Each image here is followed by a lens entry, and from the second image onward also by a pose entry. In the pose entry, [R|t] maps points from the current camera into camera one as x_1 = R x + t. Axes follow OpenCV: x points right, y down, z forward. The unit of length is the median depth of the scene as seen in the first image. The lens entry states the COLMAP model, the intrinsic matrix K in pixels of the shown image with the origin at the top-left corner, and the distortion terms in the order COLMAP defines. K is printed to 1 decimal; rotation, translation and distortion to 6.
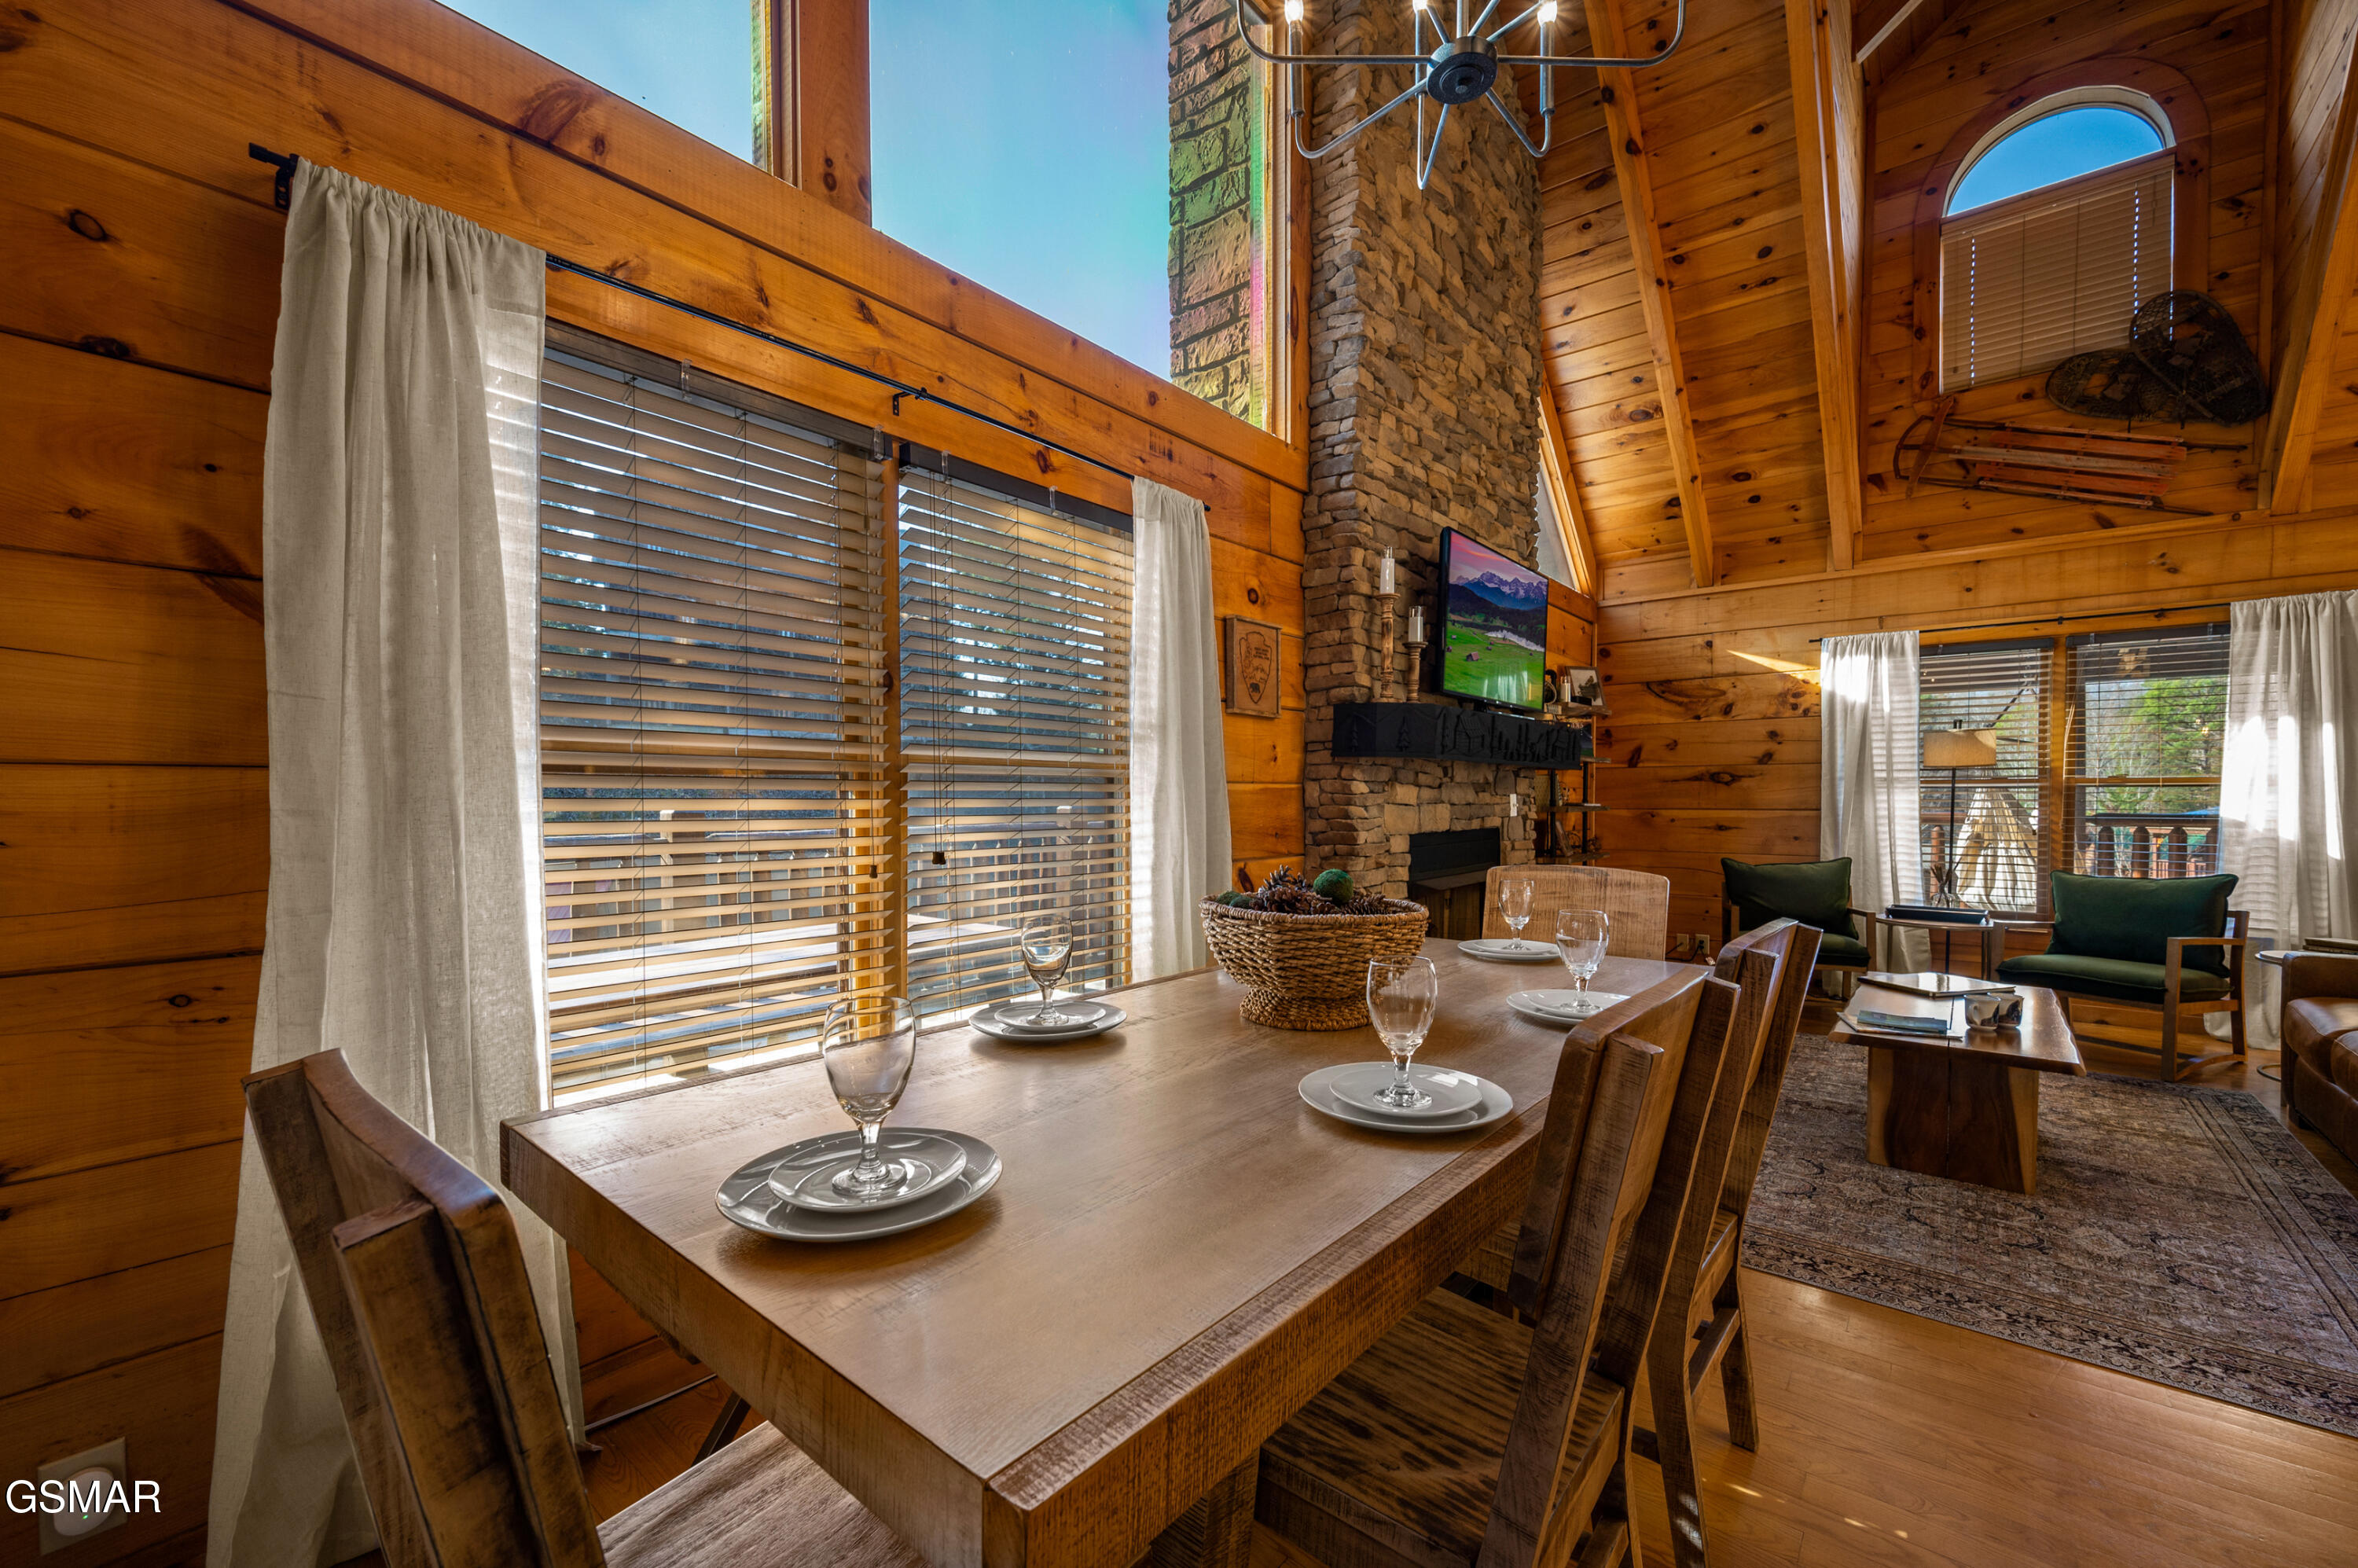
lens RADIAL K [[956.0, 0, 1171.9], [0, 956.0, 815.7], [0, 0, 1]] dist [-0.000583, -0.000341]
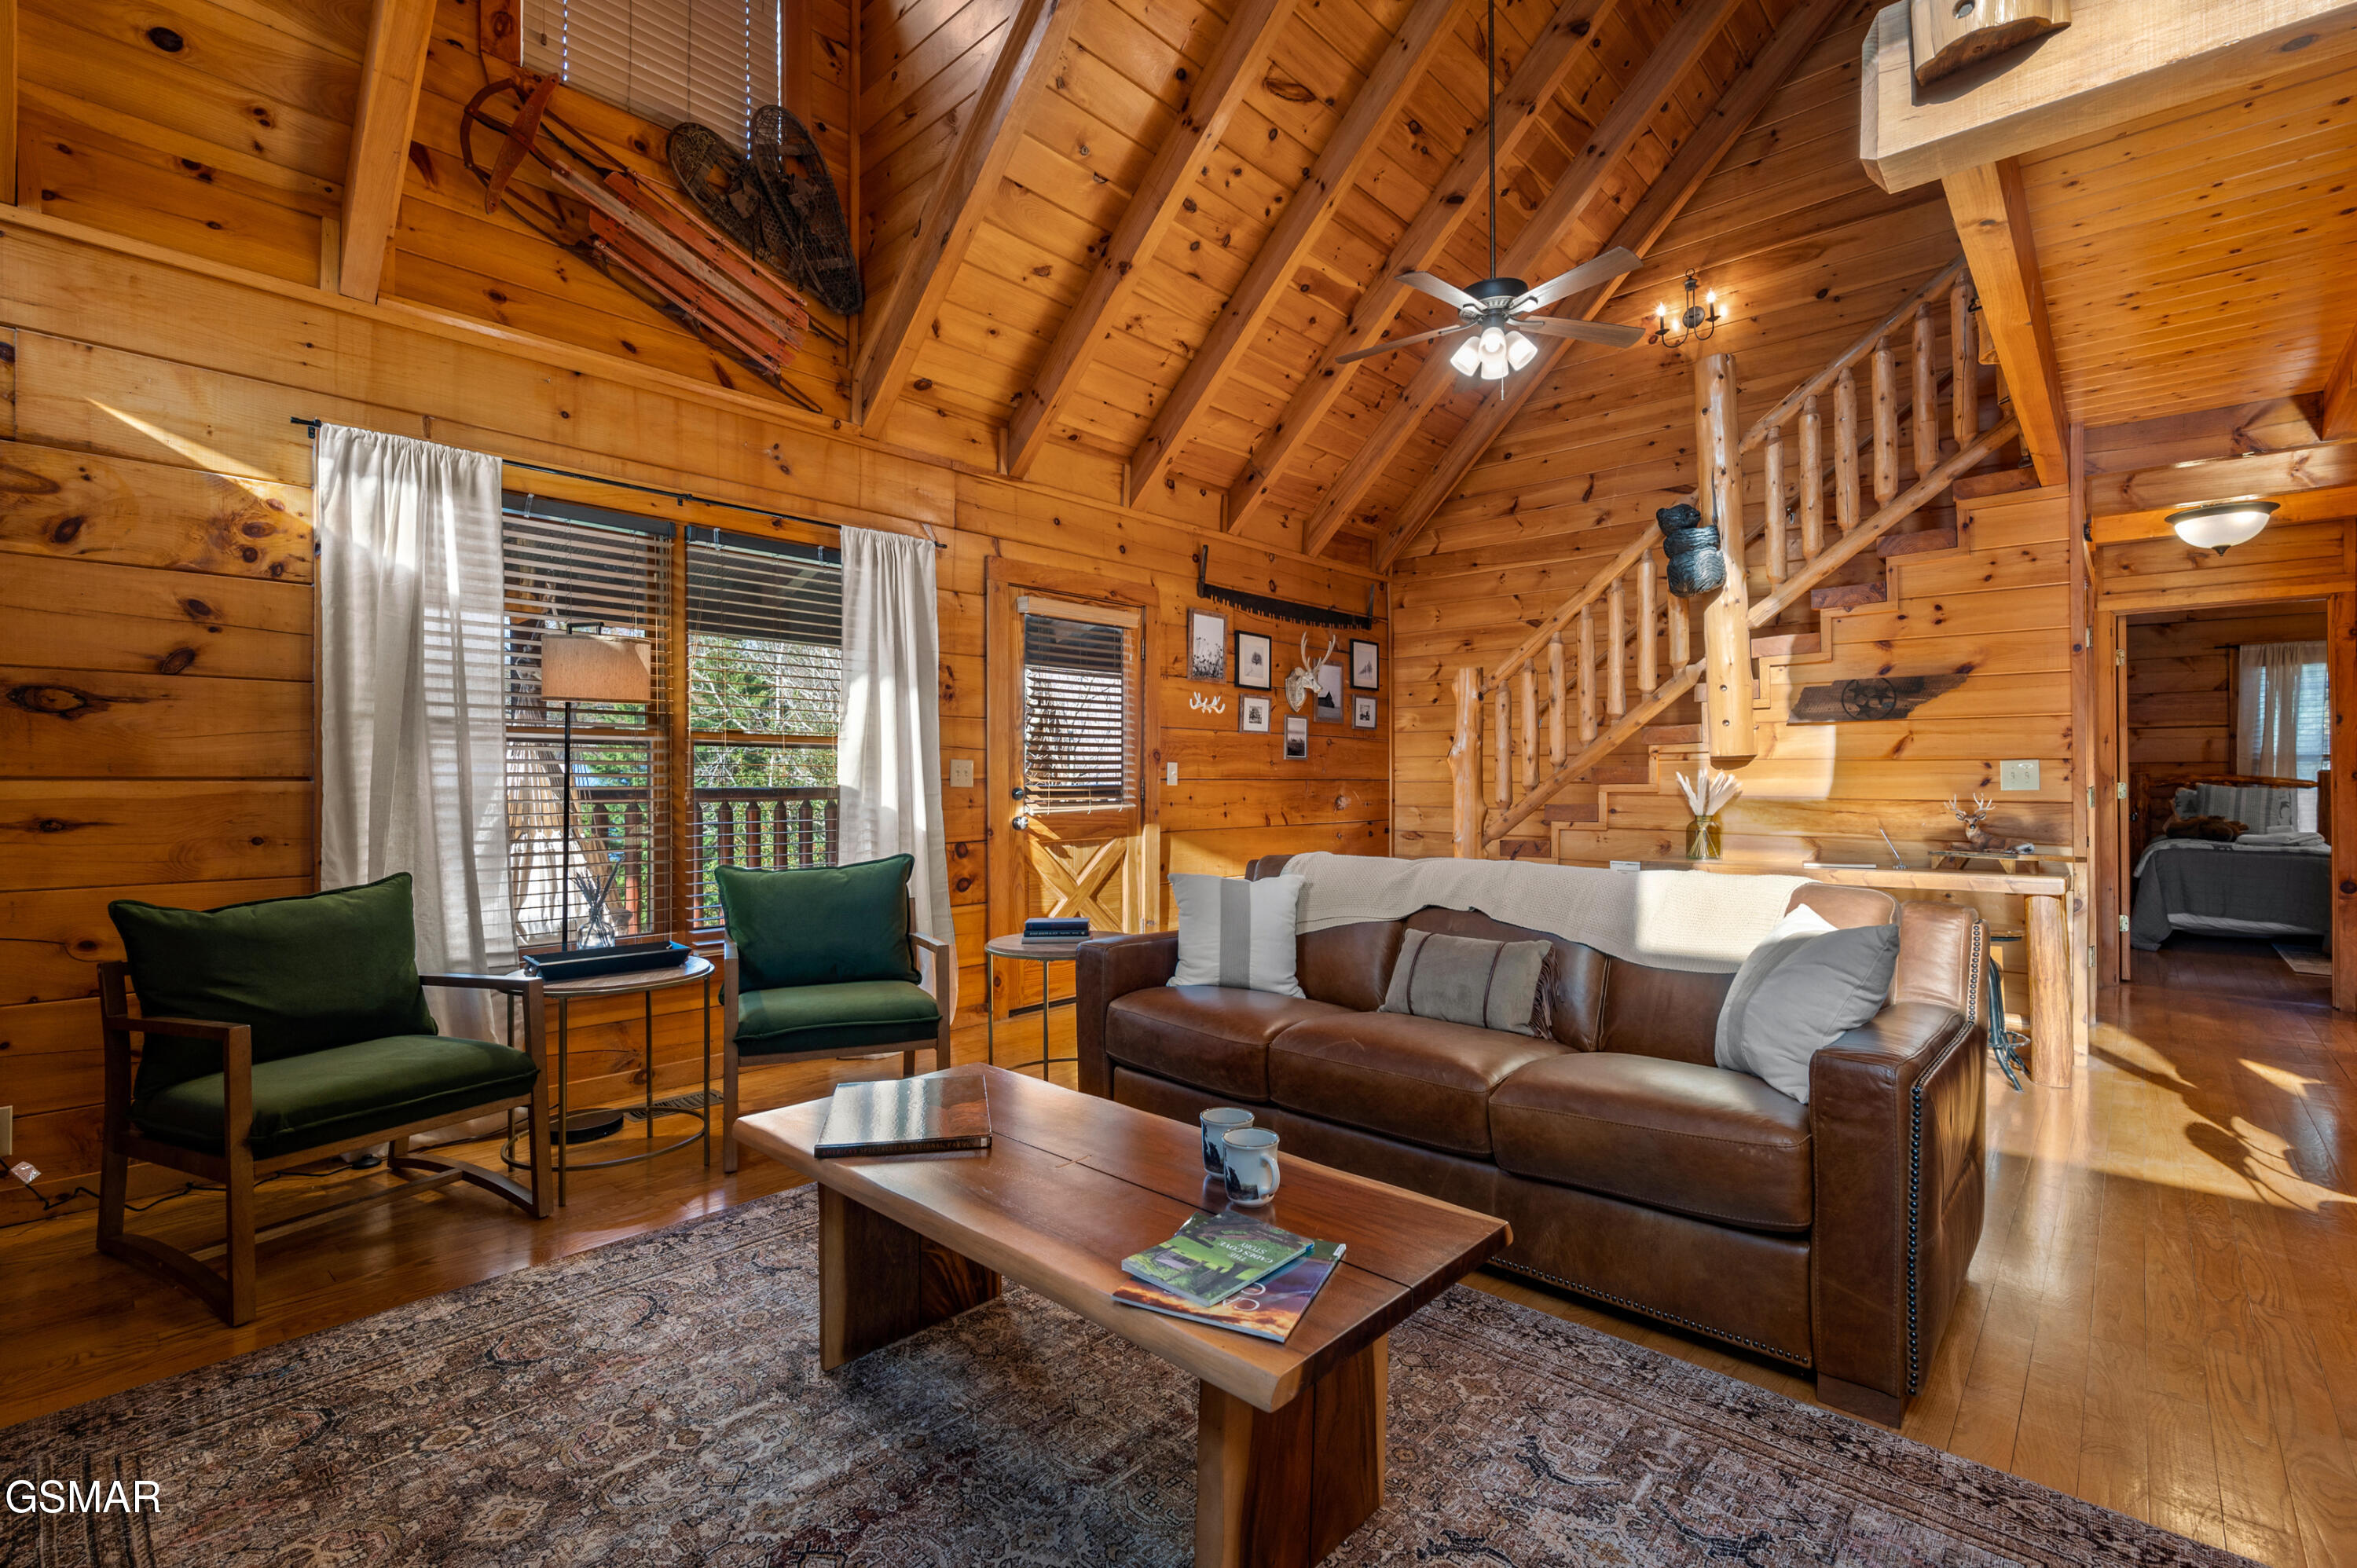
lens RADIAL K [[1062.0, 0, 1180.8], [0, 1062.0, 783.6], [0, 0, 1]] dist [-0.001701, 0.000933]
pose [[0.046892, -0.000510, 0.998900, 0.227274], [0.020932, 0.999781, -0.000472, 0.007967], [-0.998681, 0.020931, 0.046893, 0.742711]]
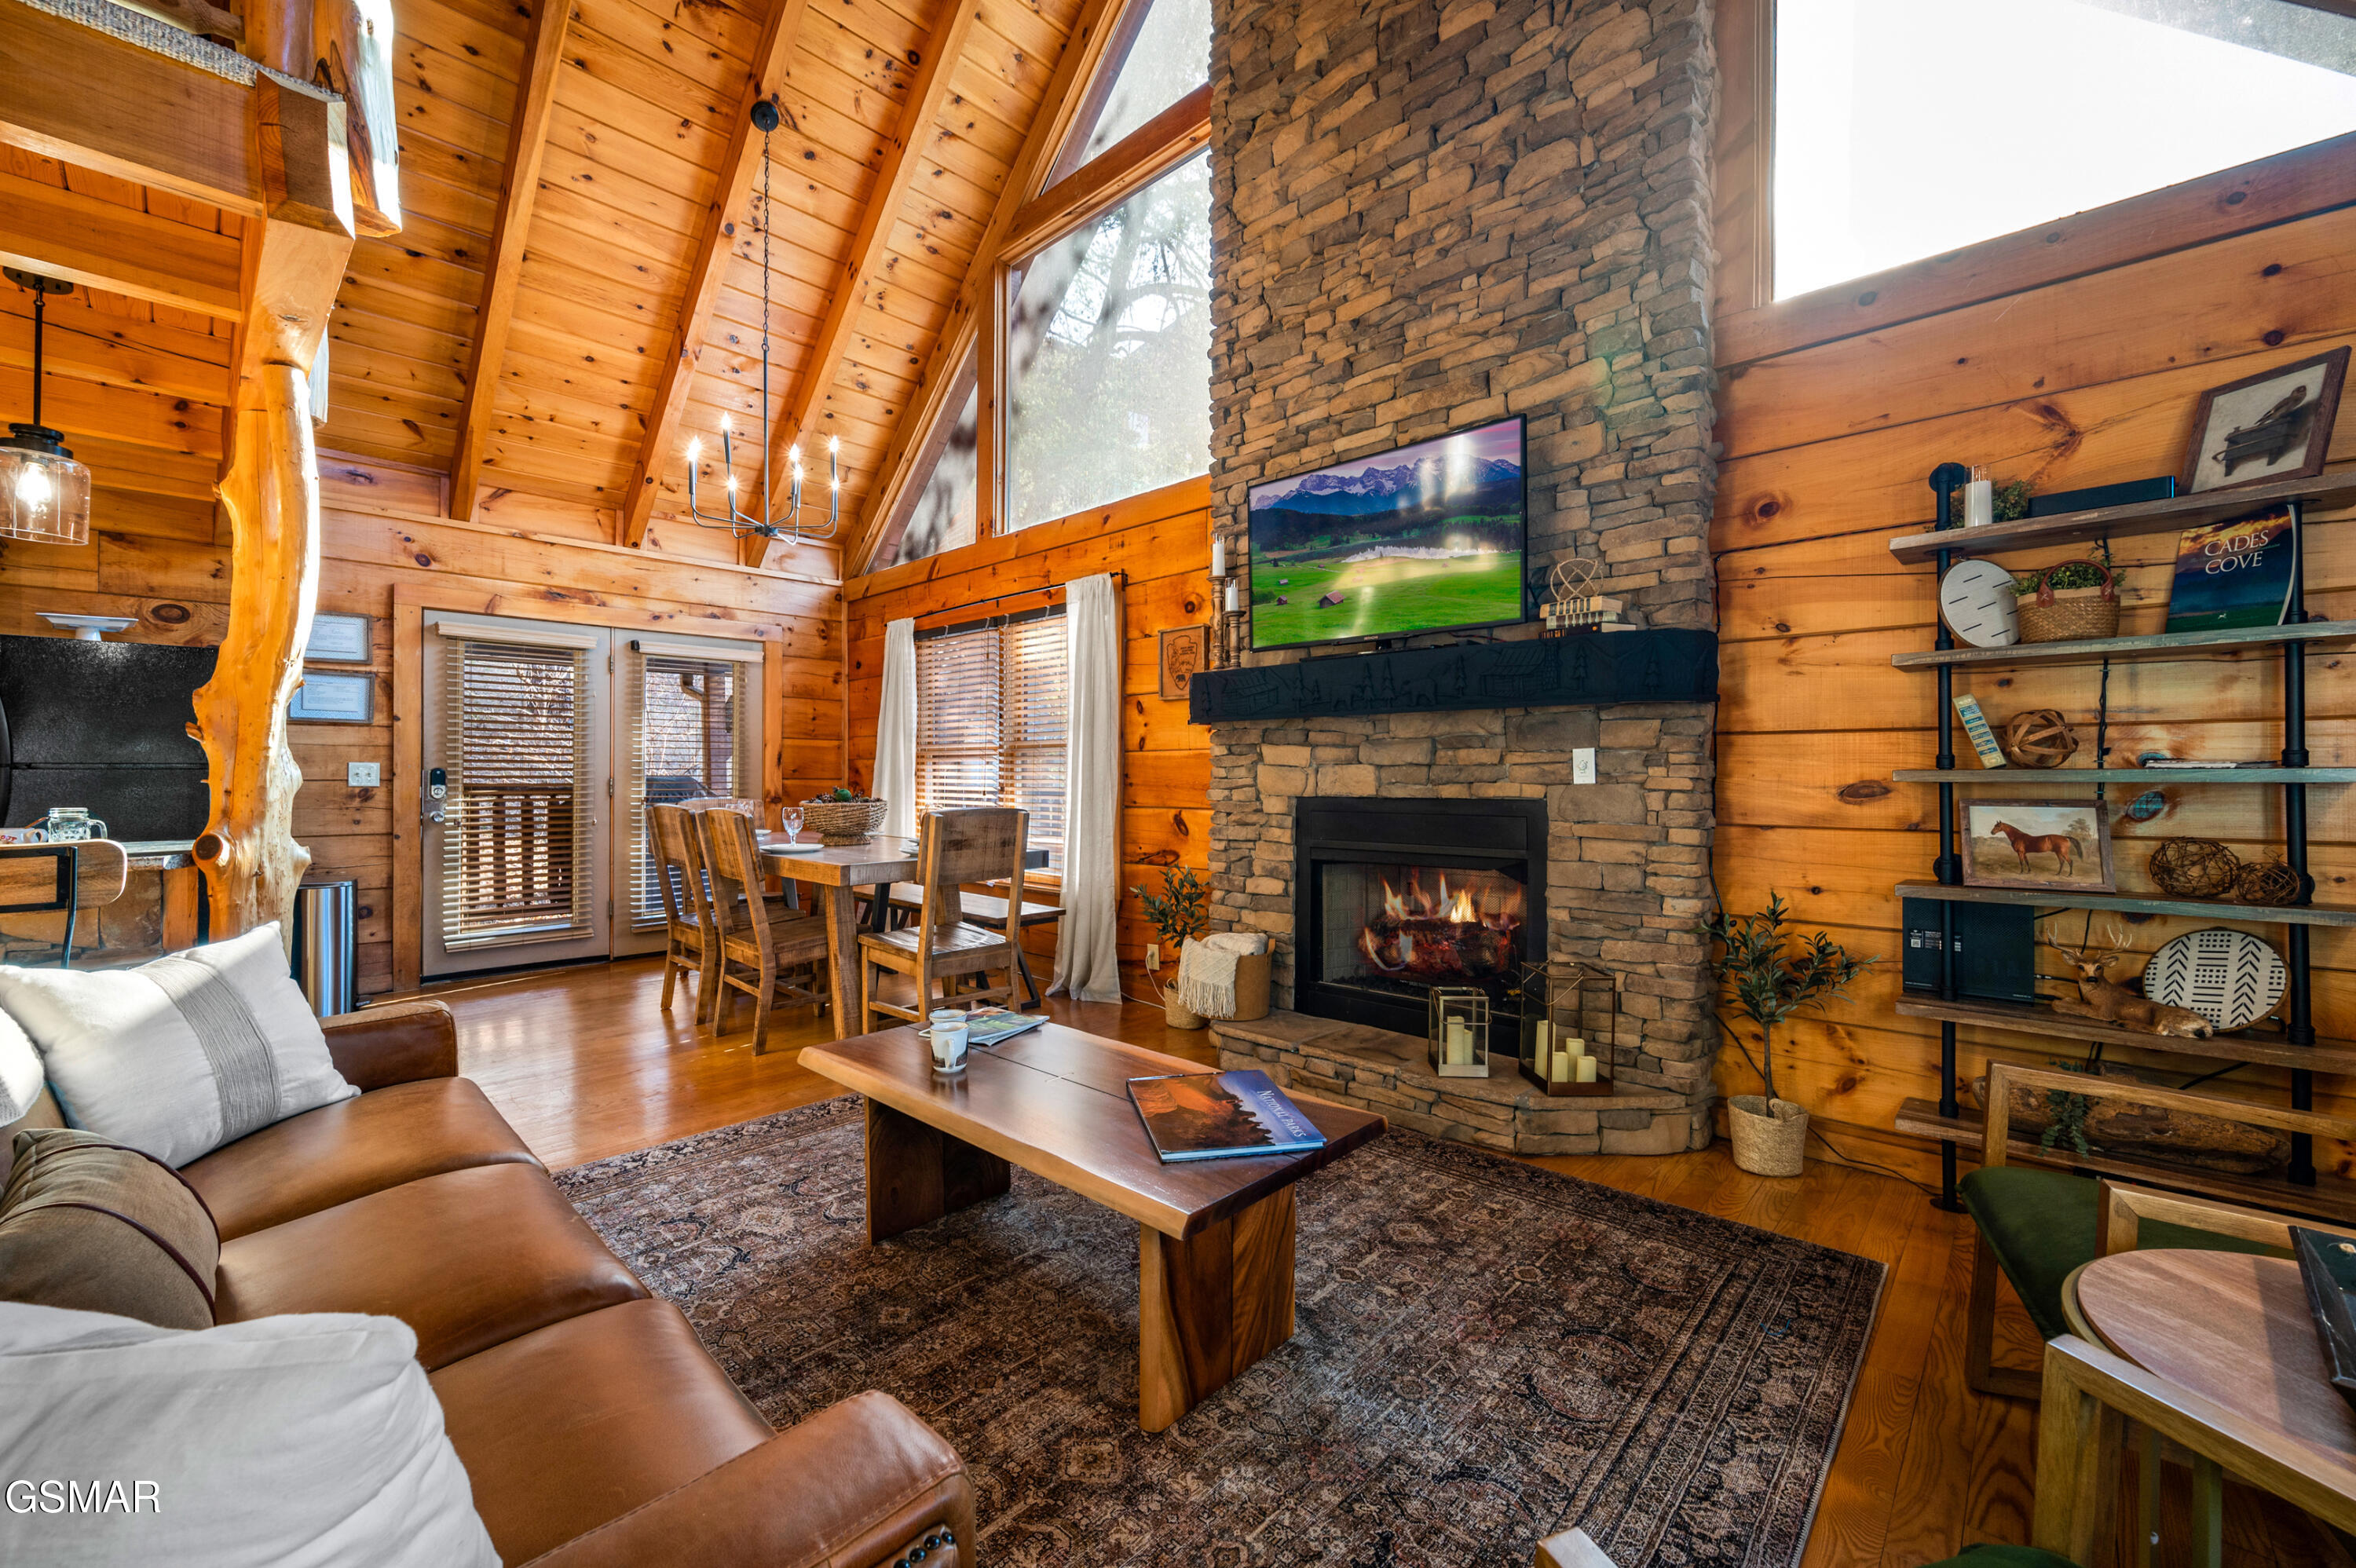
lens RADIAL K [[955.1, 0, 1156.3], [0, 955.1, 770.2], [0, 0, 1]] dist [-0.000583, -0.000341]
pose [[-0.077303, -0.007521, -0.996979, 1.170527], [-0.018843, 0.999804, -0.006082, 0.000949], [0.996830, 0.018315, -0.077430, 0.898968]]
